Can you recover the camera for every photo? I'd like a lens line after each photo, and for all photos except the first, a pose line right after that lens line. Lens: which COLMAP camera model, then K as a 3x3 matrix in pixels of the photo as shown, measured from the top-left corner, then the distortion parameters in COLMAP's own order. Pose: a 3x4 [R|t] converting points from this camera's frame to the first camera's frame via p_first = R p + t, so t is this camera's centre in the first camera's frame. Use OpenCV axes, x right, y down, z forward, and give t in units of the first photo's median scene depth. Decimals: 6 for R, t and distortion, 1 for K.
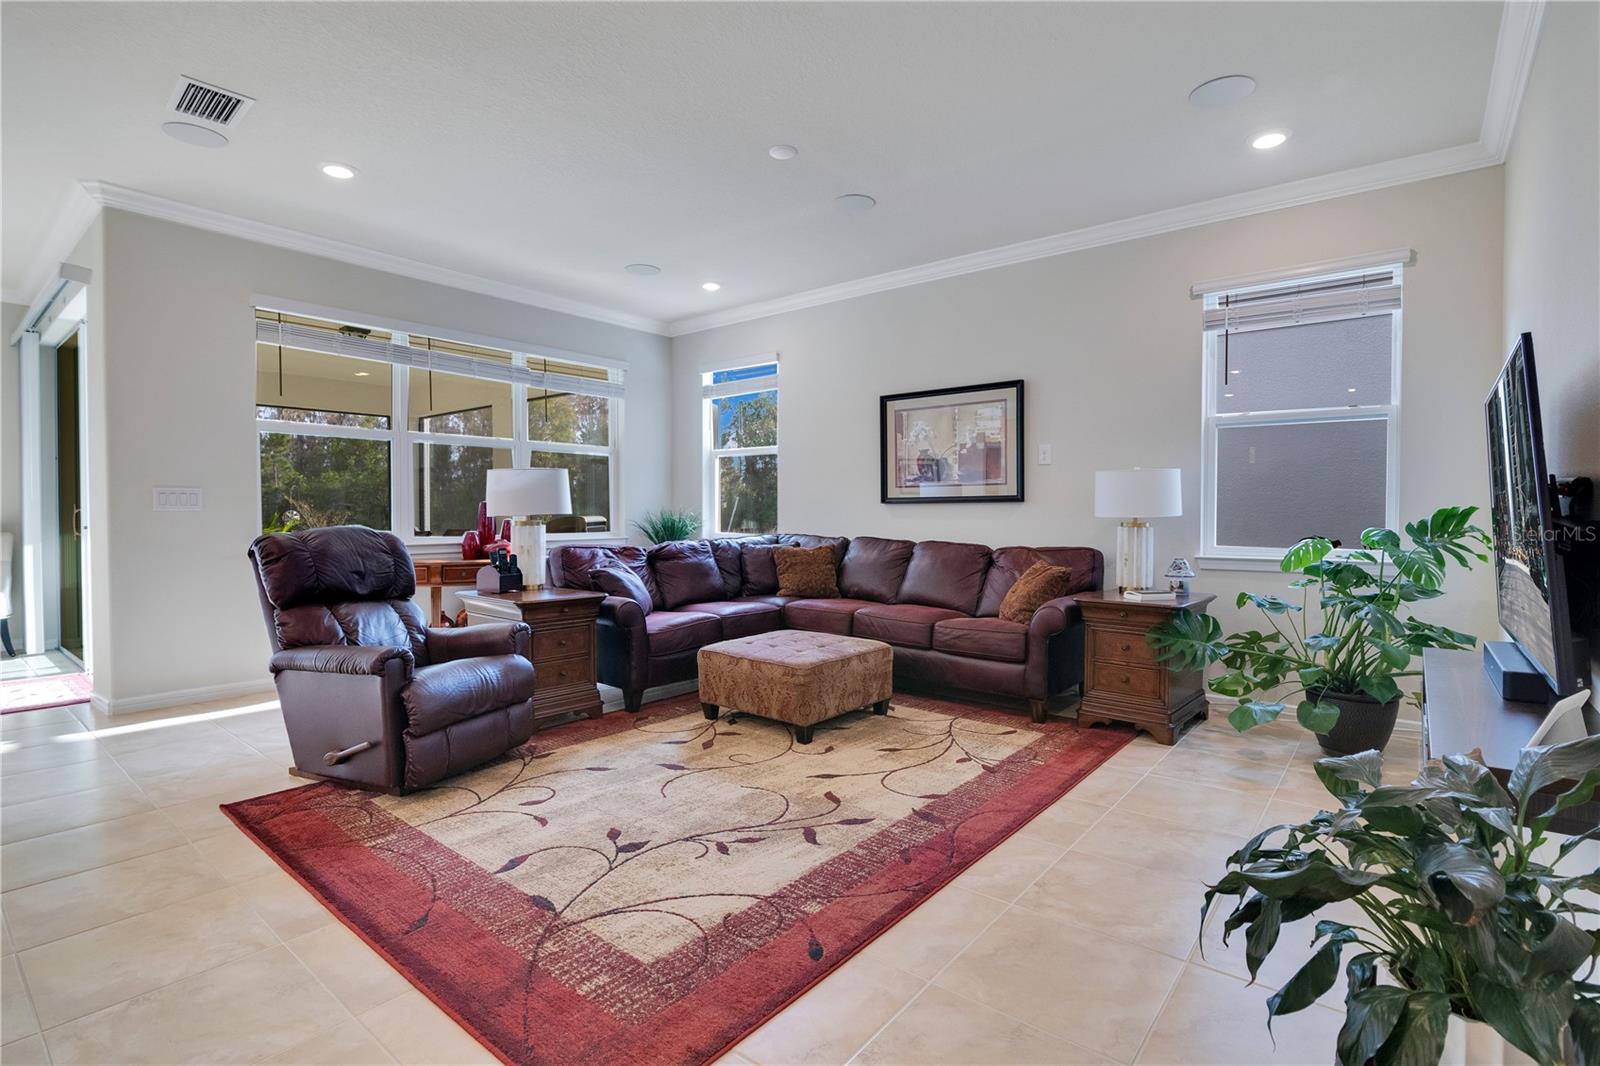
lens RADIAL K [[768.8, 0, 800.0], [0, 768.8, 533.0], [0, 0, 1]] dist [-0.019853, 0.000032]
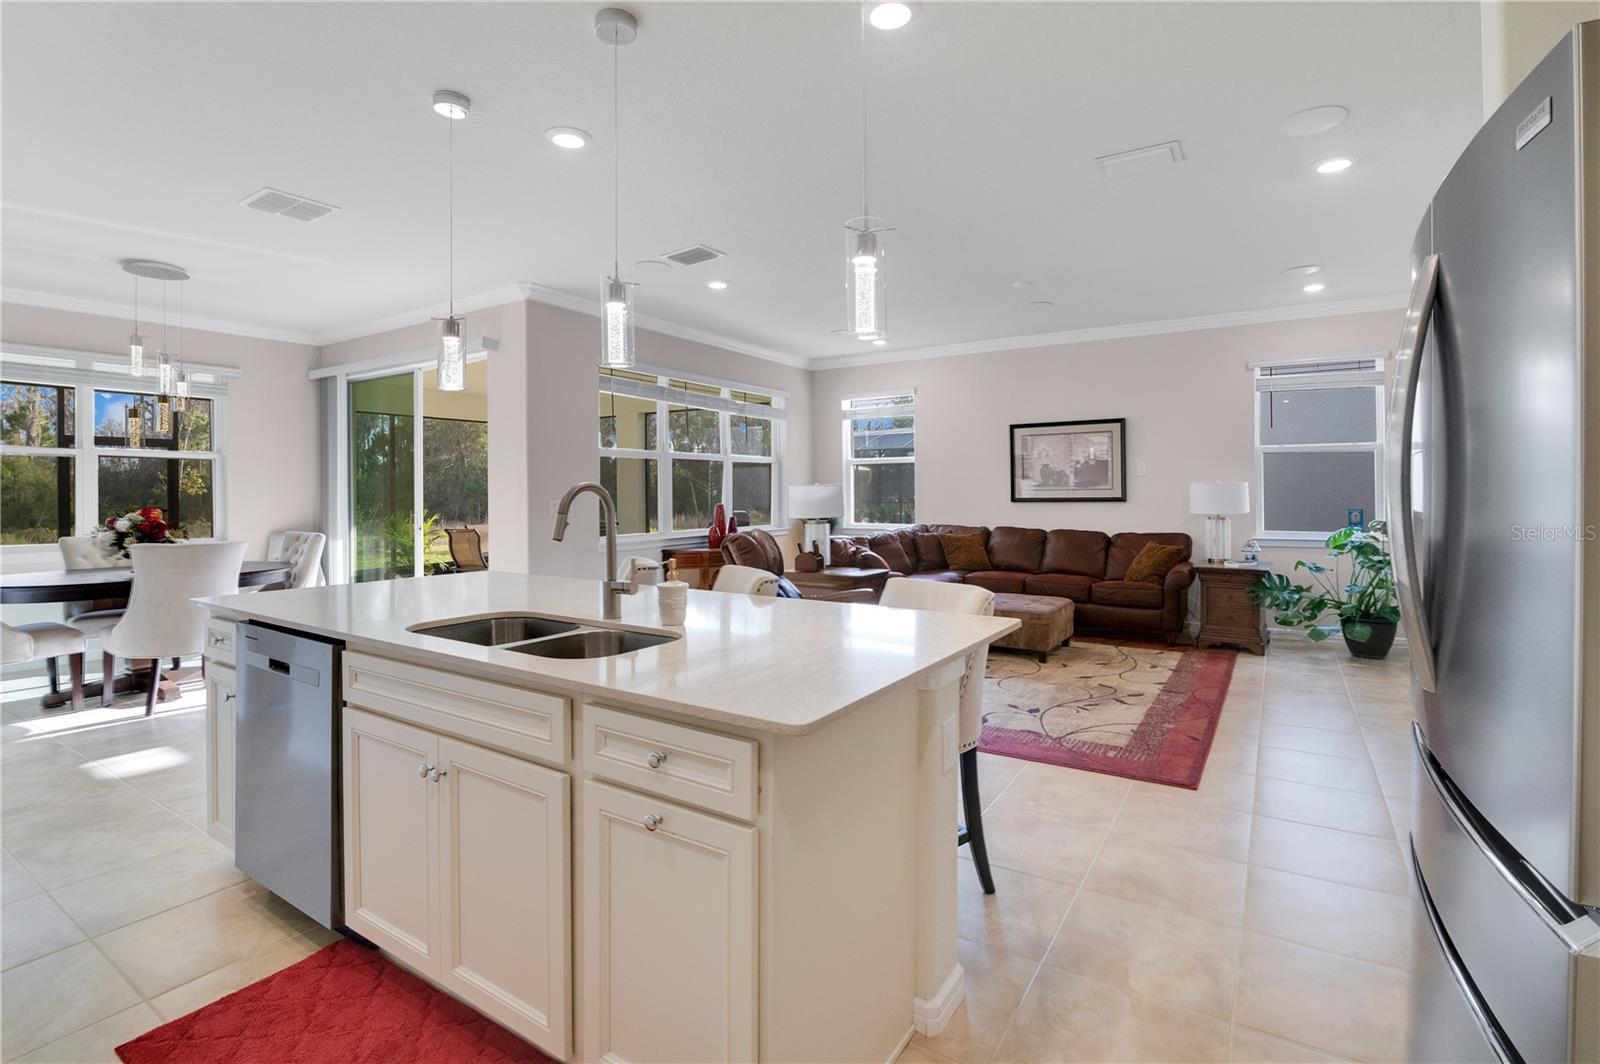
lens RADIAL K [[751.6, 0, 800.8], [0, 751.6, 495.5], [0, 0, 1]] dist [-0.001207, -0.000255]
pose [[0.993475, -0.010973, 0.113518, -0.508202], [0.013411, 0.999695, -0.020732, -0.032189], [-0.113256, 0.022119, 0.993320, -0.365382]]
